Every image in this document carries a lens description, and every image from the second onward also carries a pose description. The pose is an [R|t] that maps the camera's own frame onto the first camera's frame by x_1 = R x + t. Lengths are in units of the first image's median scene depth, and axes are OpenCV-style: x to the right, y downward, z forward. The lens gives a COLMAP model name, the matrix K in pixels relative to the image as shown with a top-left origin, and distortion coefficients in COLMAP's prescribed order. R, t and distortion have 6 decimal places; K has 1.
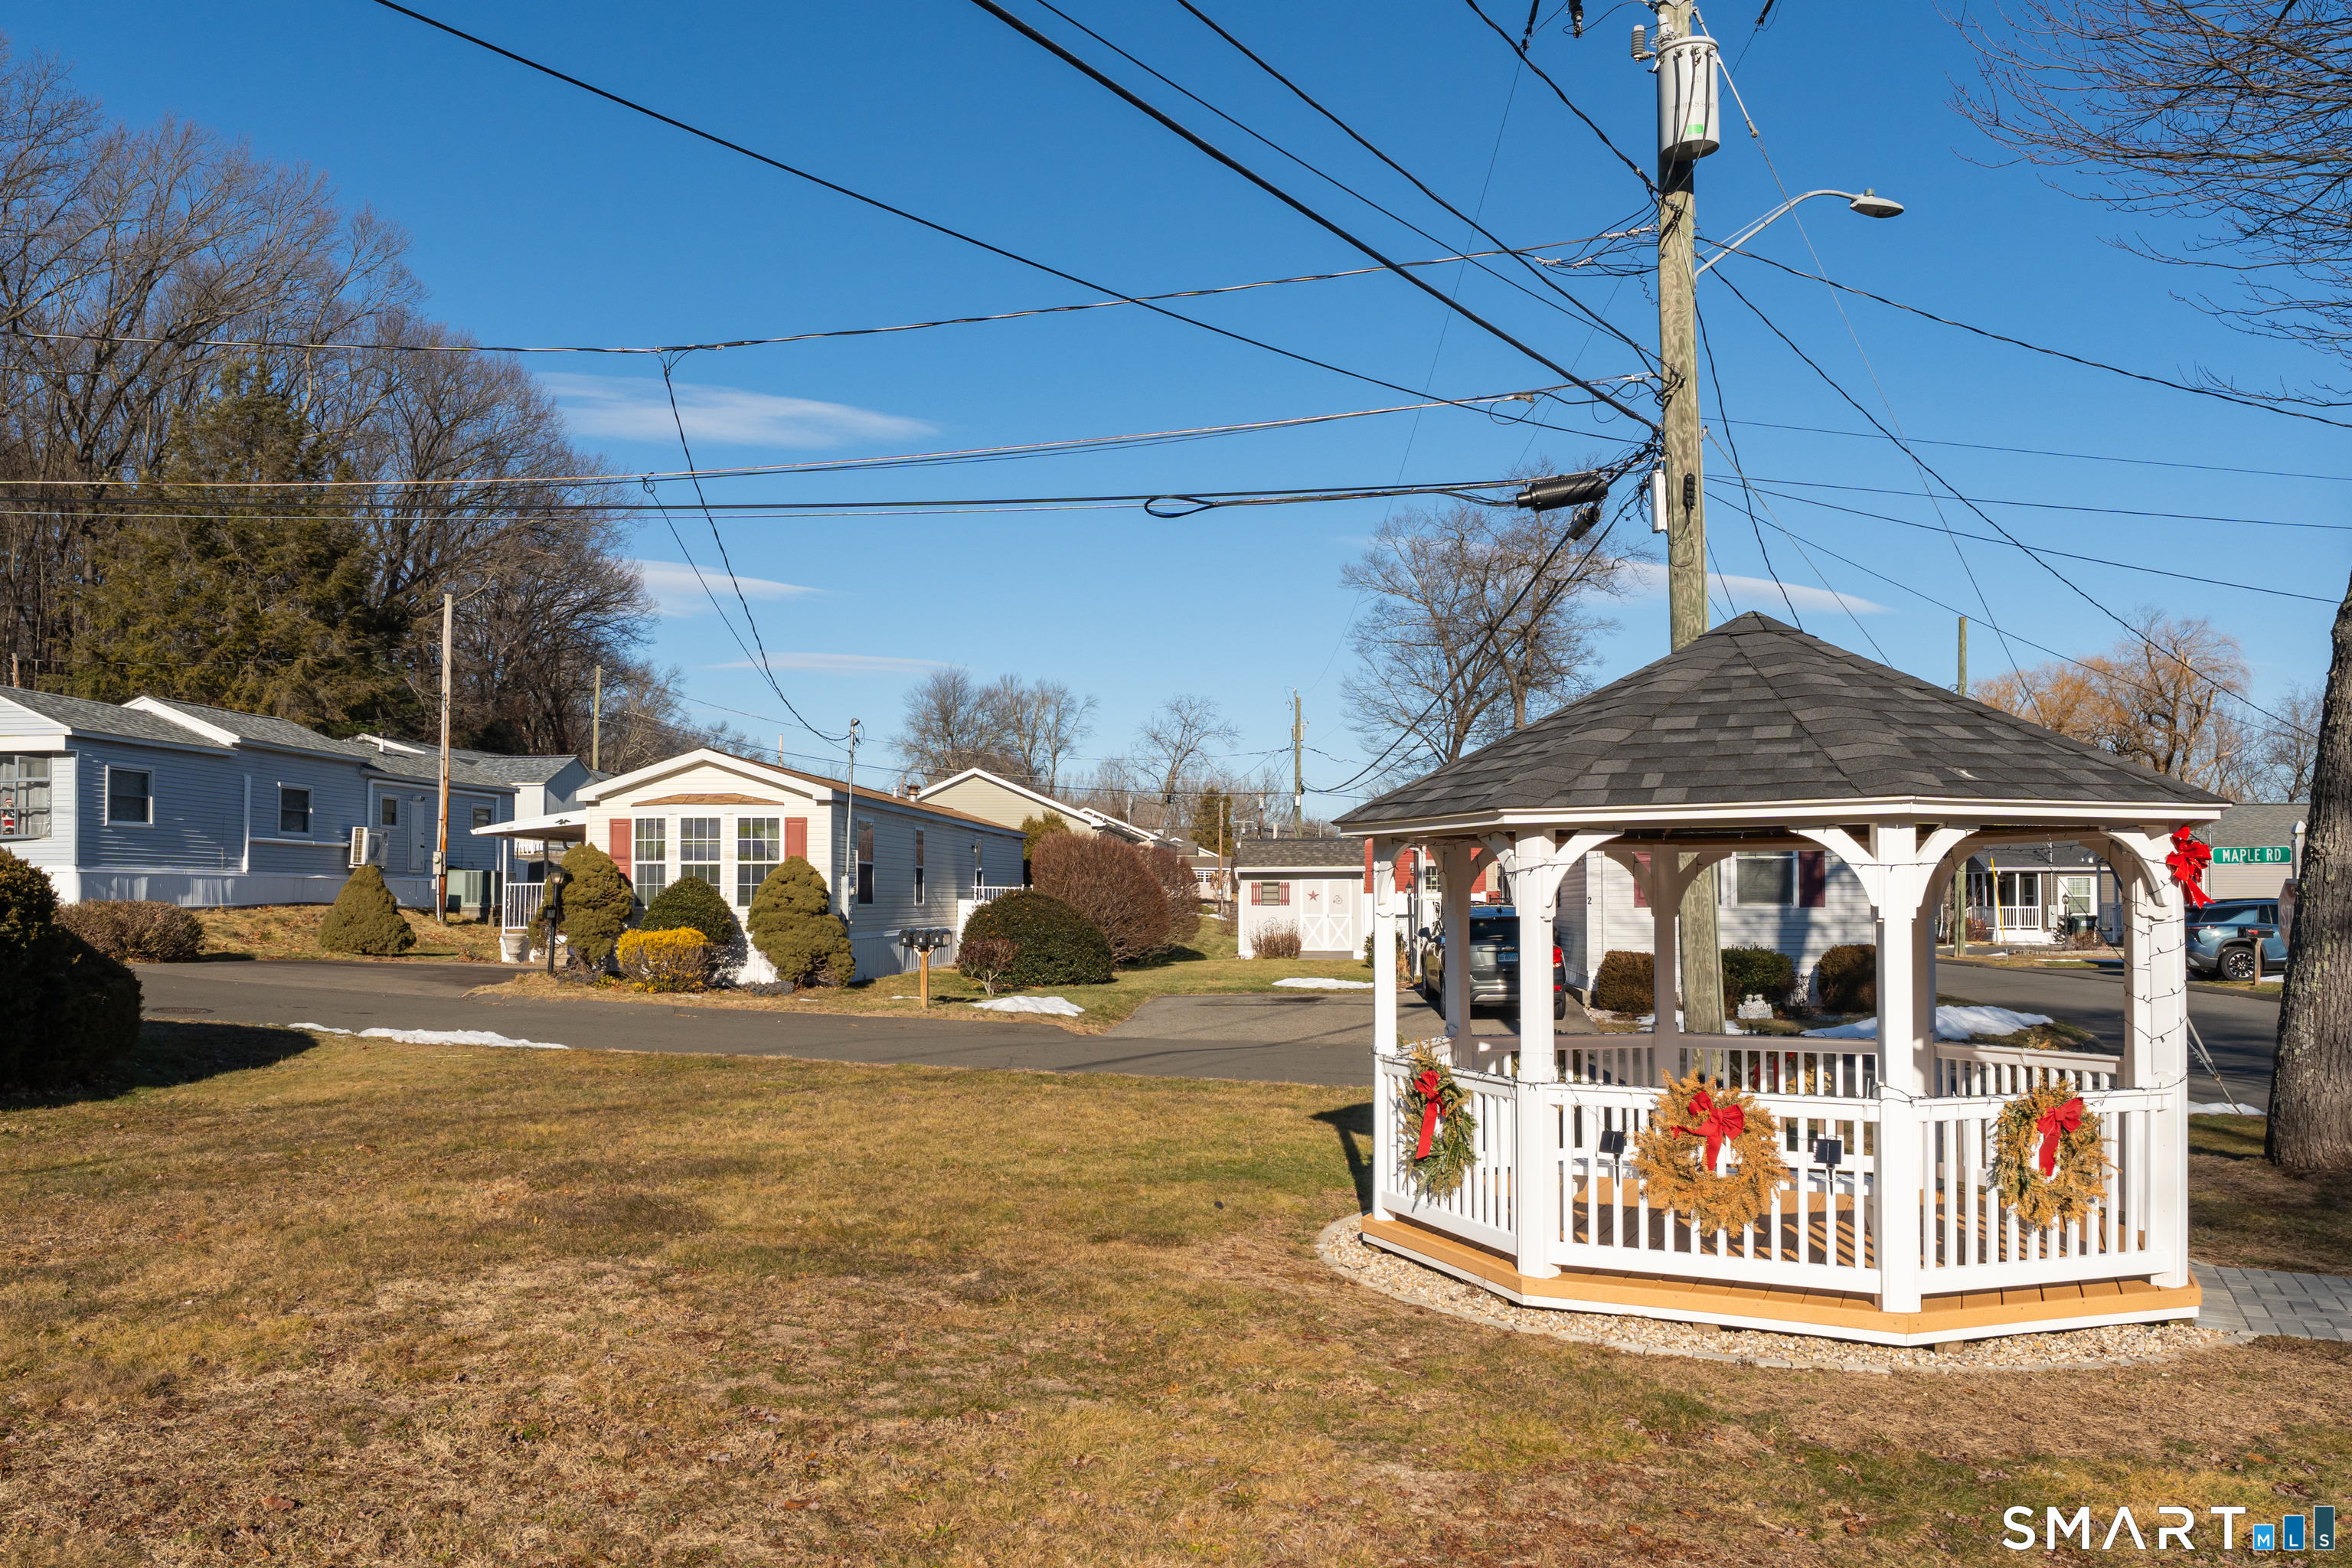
lens RADIAL K [[1777.1, 0, 1082.5], [0, 1777.1, 834.4], [0, 0, 1]] dist [0.003199, -0.000143]
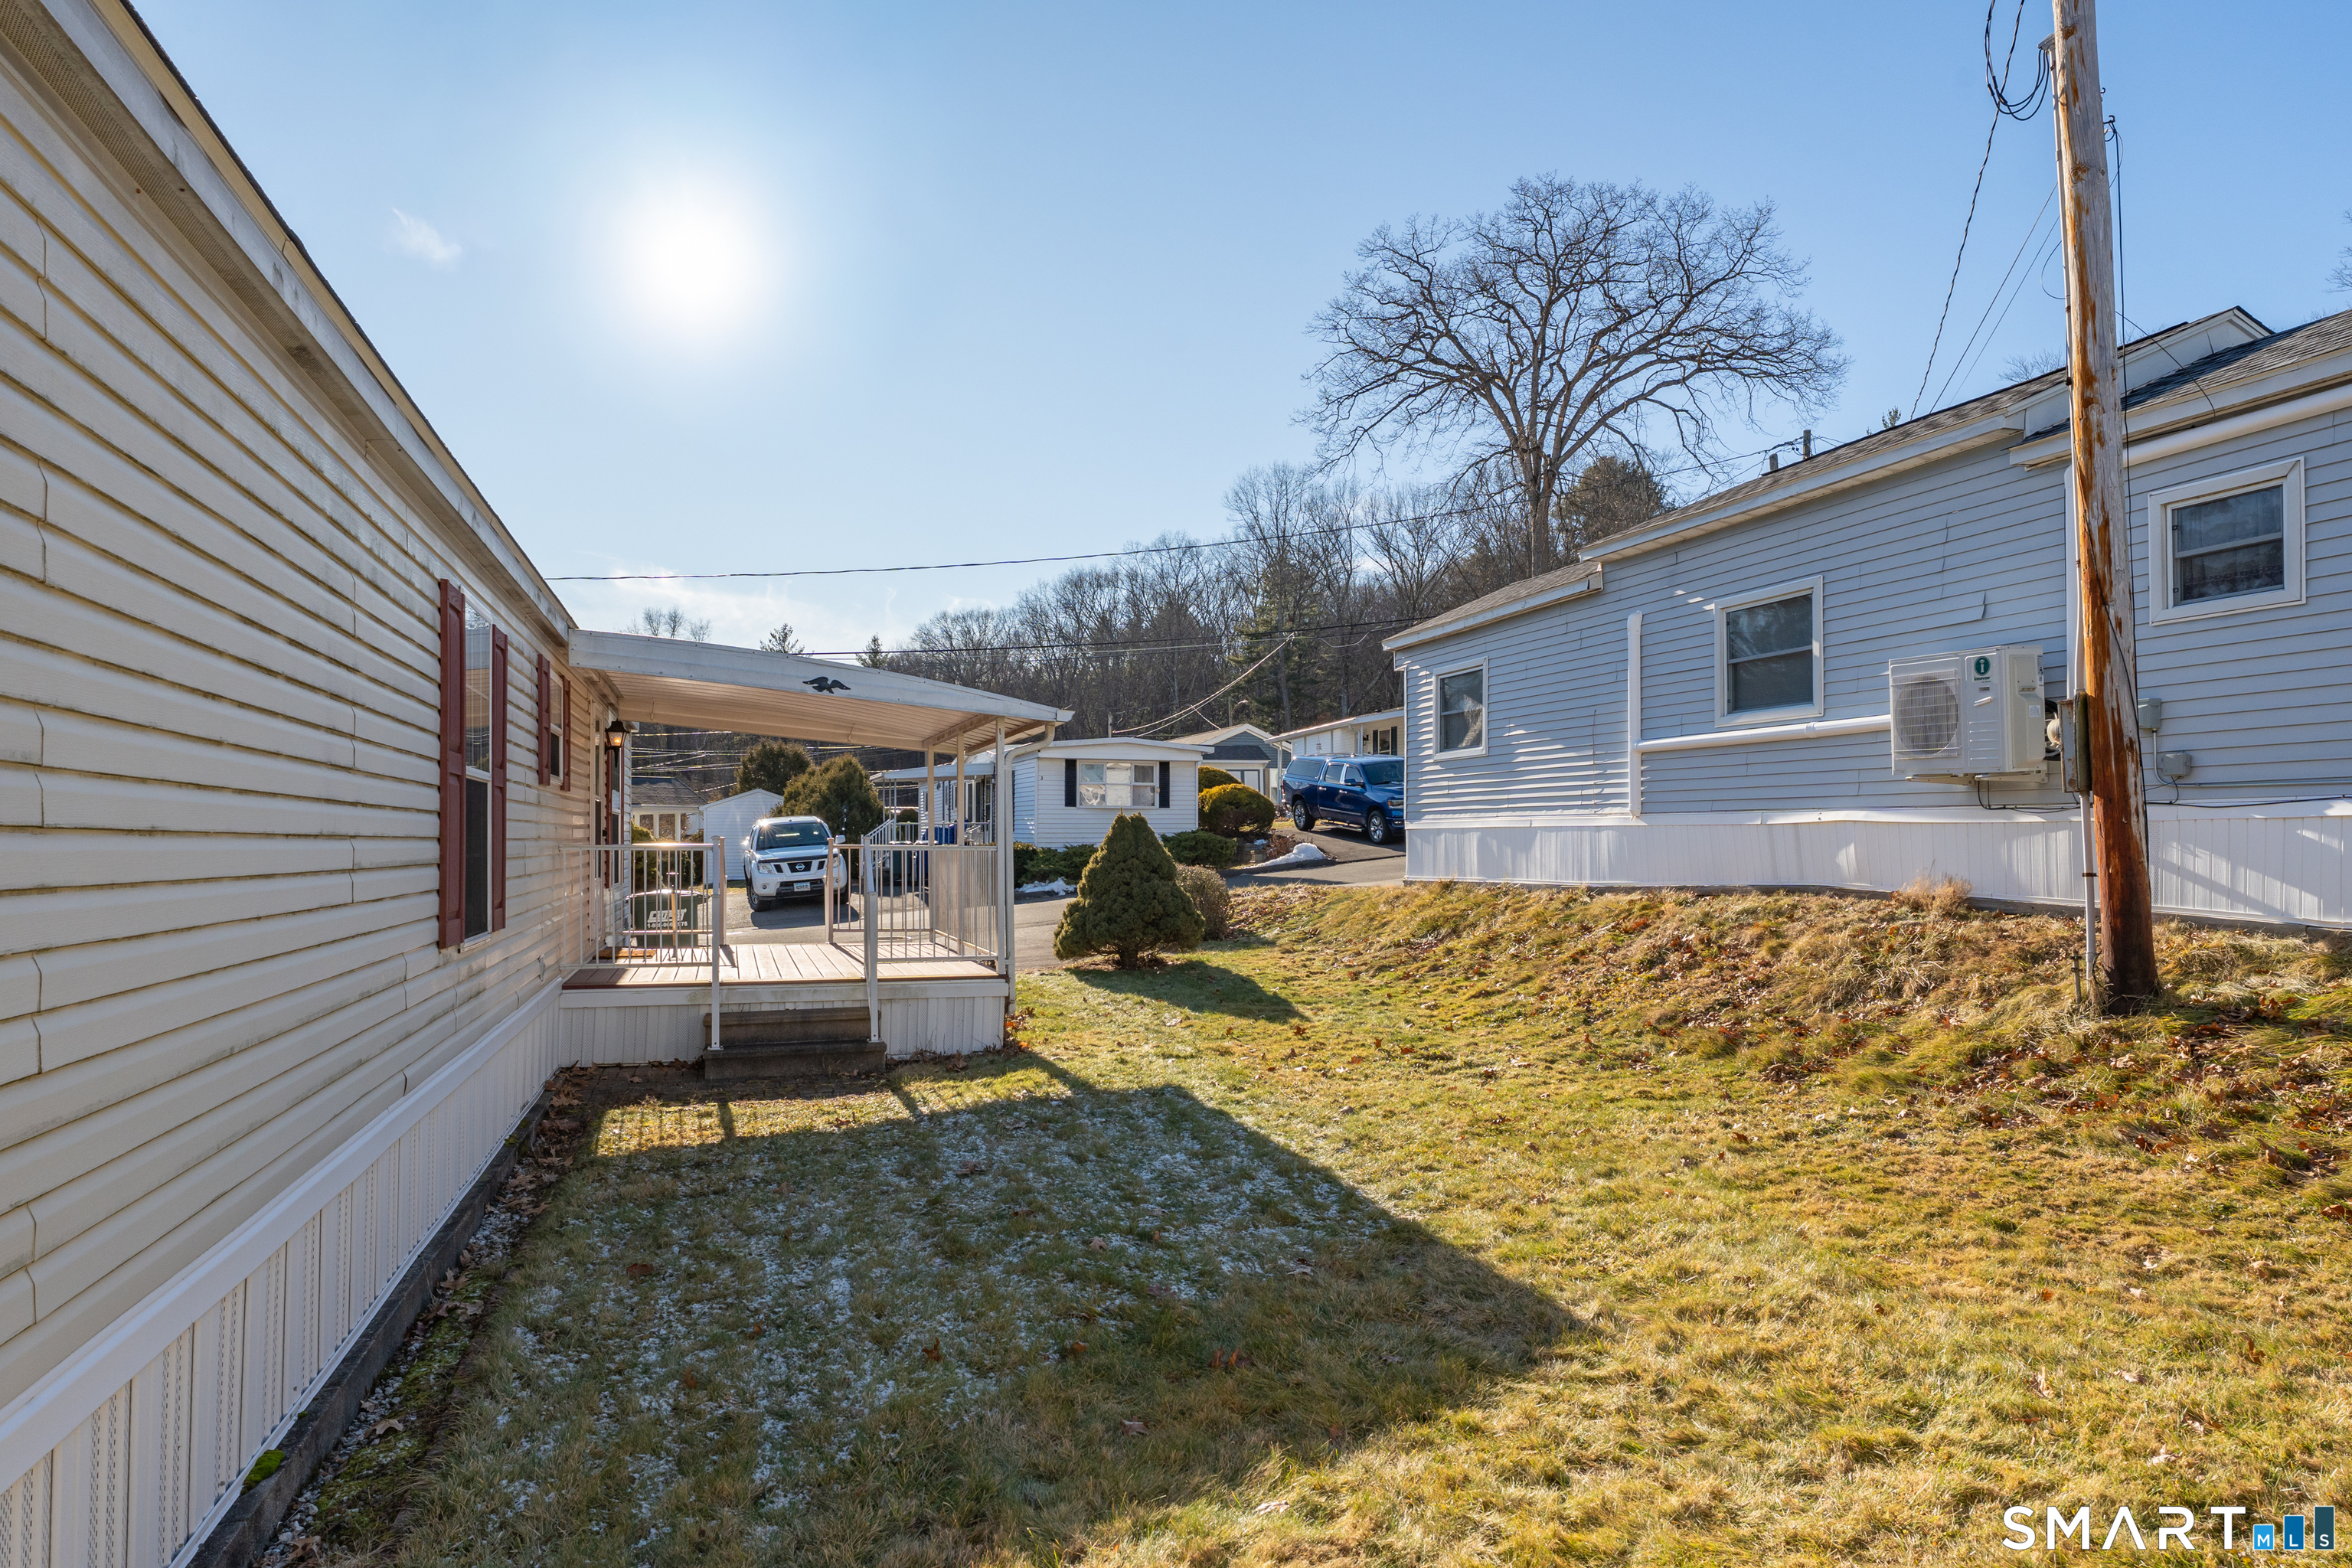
lens RADIAL K [[1413.5, 0, 1168.0], [0, 1413.5, 811.9], [0, 0, 1]] dist [0.003922, 0.001127]
pose [[-0.909371, -0.004749, -0.415959, -0.228725], [0.019619, 0.998332, -0.054290, 0.044170], [0.415523, -0.057530, -0.907762, 1.496336]]
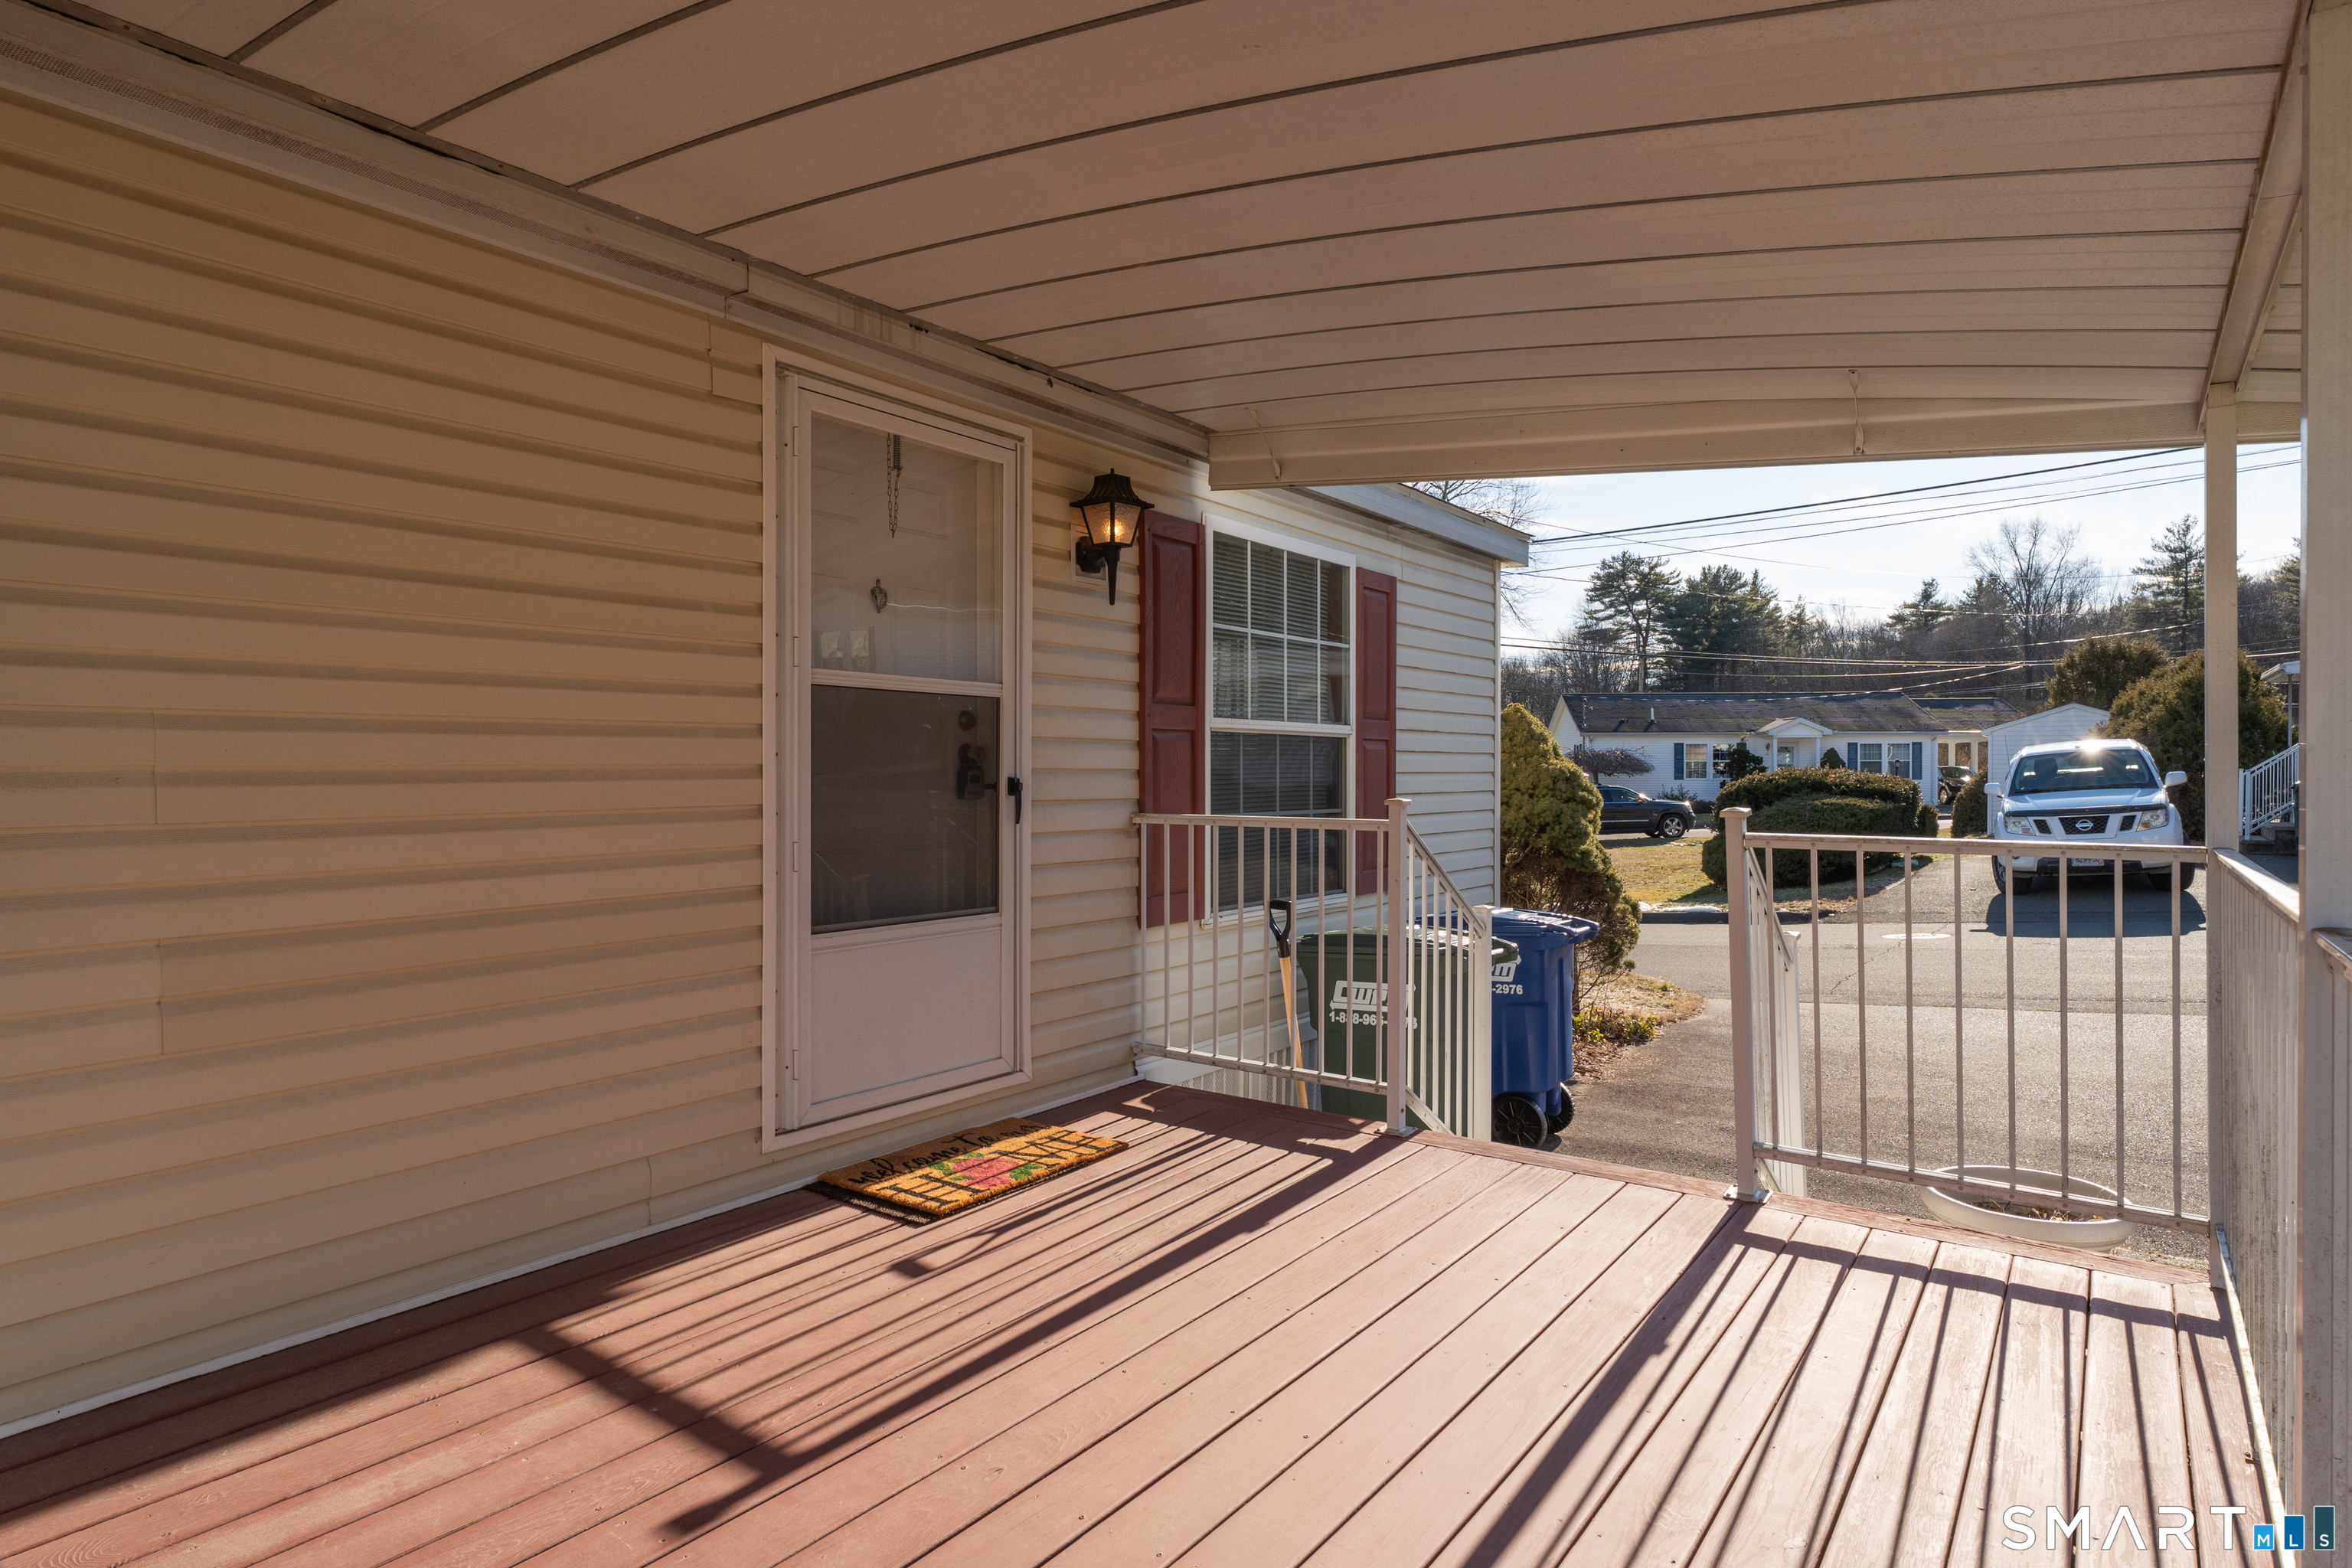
lens RADIAL K [[1313.8, 0, 1176.0], [0, 1313.8, 784.0], [0, 0, 1]] dist [0.000950, -0.000706]
pose [[-0.879219, -0.002804, 0.476410, -0.325515], [-0.016788, 0.999544, -0.025098, 0.028375], [-0.476122, -0.030065, -0.878865, 1.176631]]
